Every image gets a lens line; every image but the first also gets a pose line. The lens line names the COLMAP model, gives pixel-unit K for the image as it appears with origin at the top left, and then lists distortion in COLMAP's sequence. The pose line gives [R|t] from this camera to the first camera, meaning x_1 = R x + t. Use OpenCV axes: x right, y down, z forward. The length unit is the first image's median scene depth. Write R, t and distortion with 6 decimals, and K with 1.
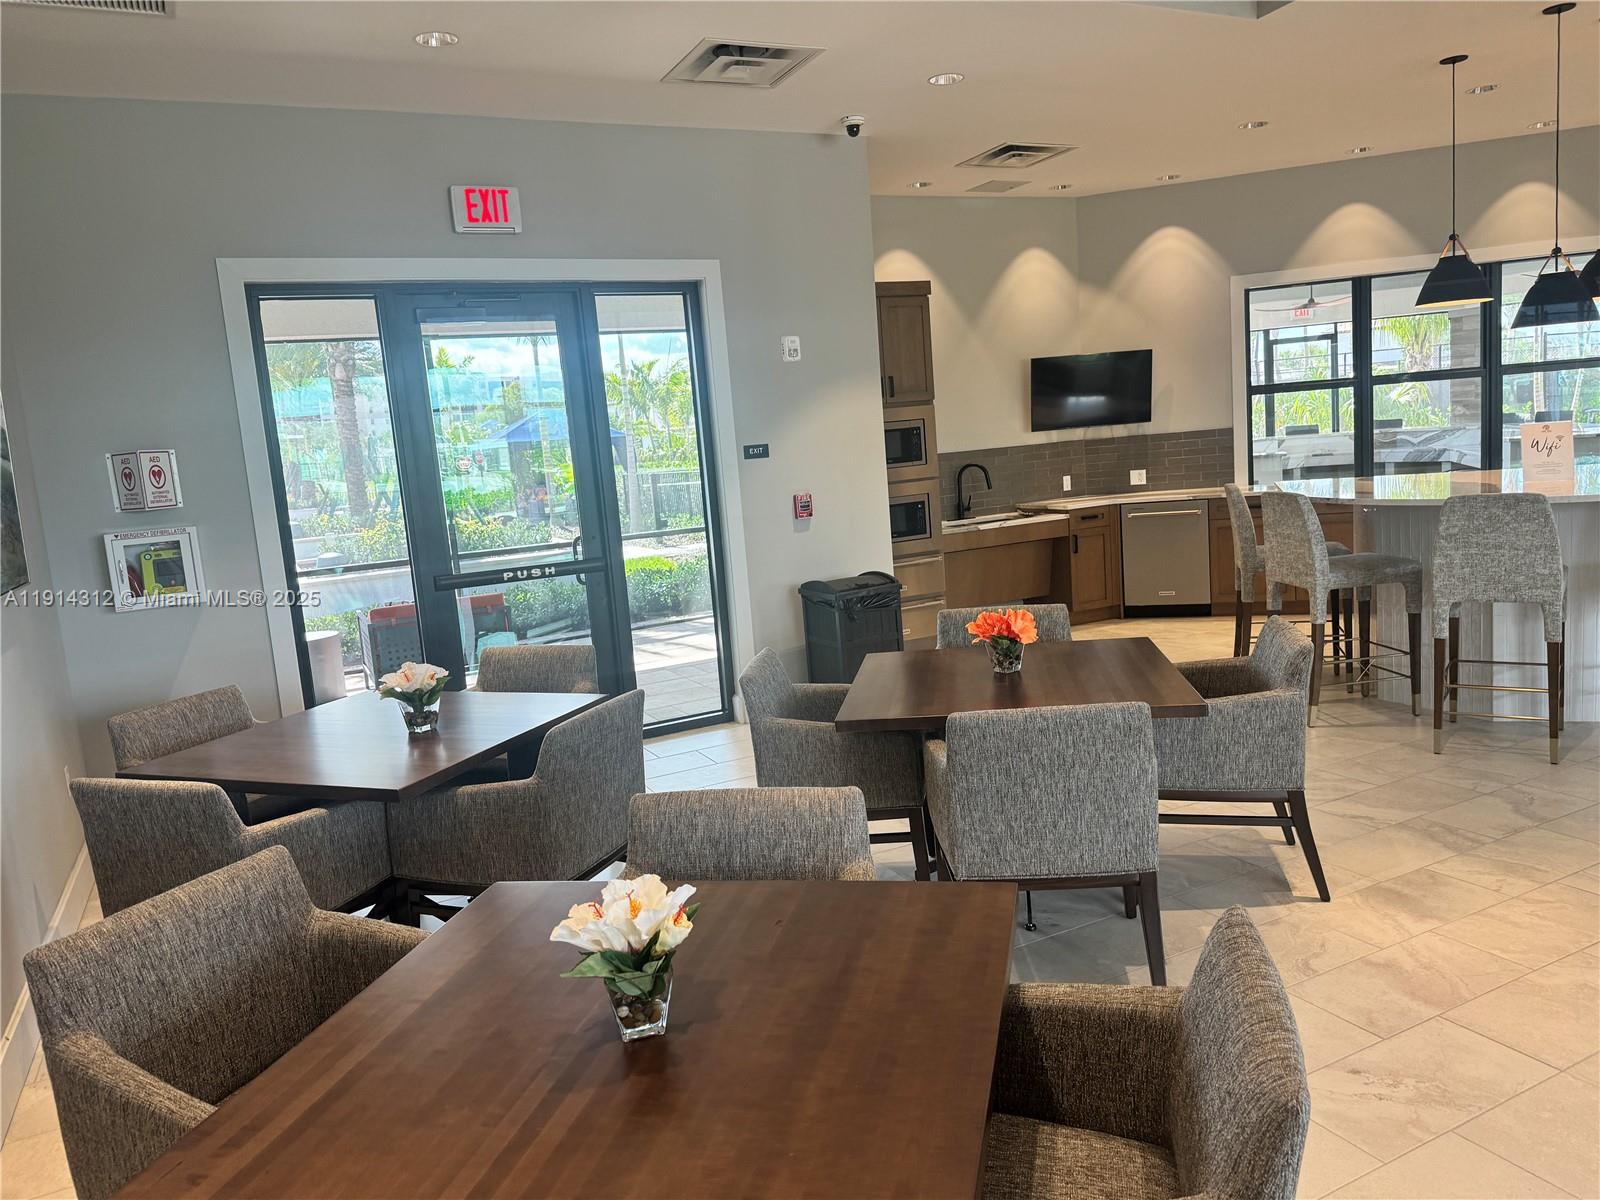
lens RADIAL K [[1136.9, 0, 800.0], [0, 1136.9, 600.0], [0, 0, 1]] dist [0.061643, -0.070448]
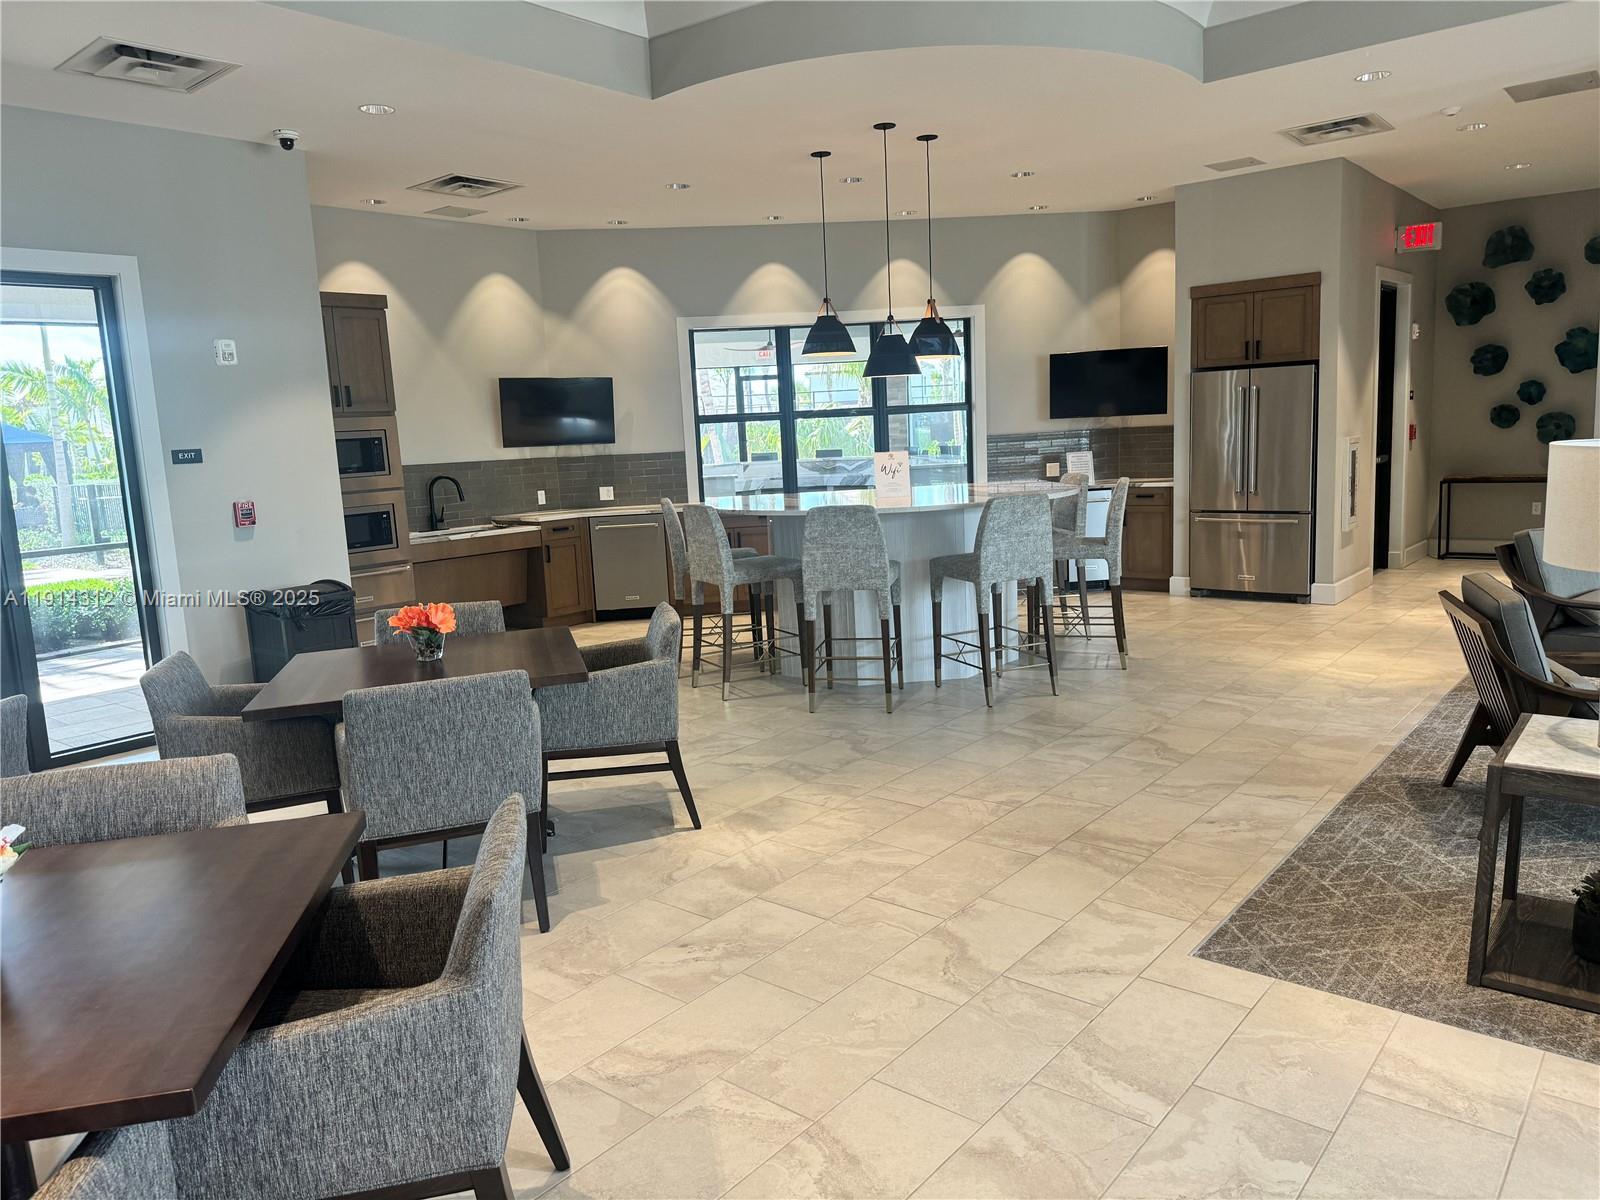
lens RADIAL K [[1110.2, 0, 800.0], [0, 1110.2, 600.0], [0, 0, 1]] dist [0.142996, -0.207162]
pose [[0.912741, -0.028584, 0.407537, 0.044143], [0.034811, 0.999363, -0.007872, 0.017271], [-0.407053, 0.021372, 0.913155, -0.090108]]
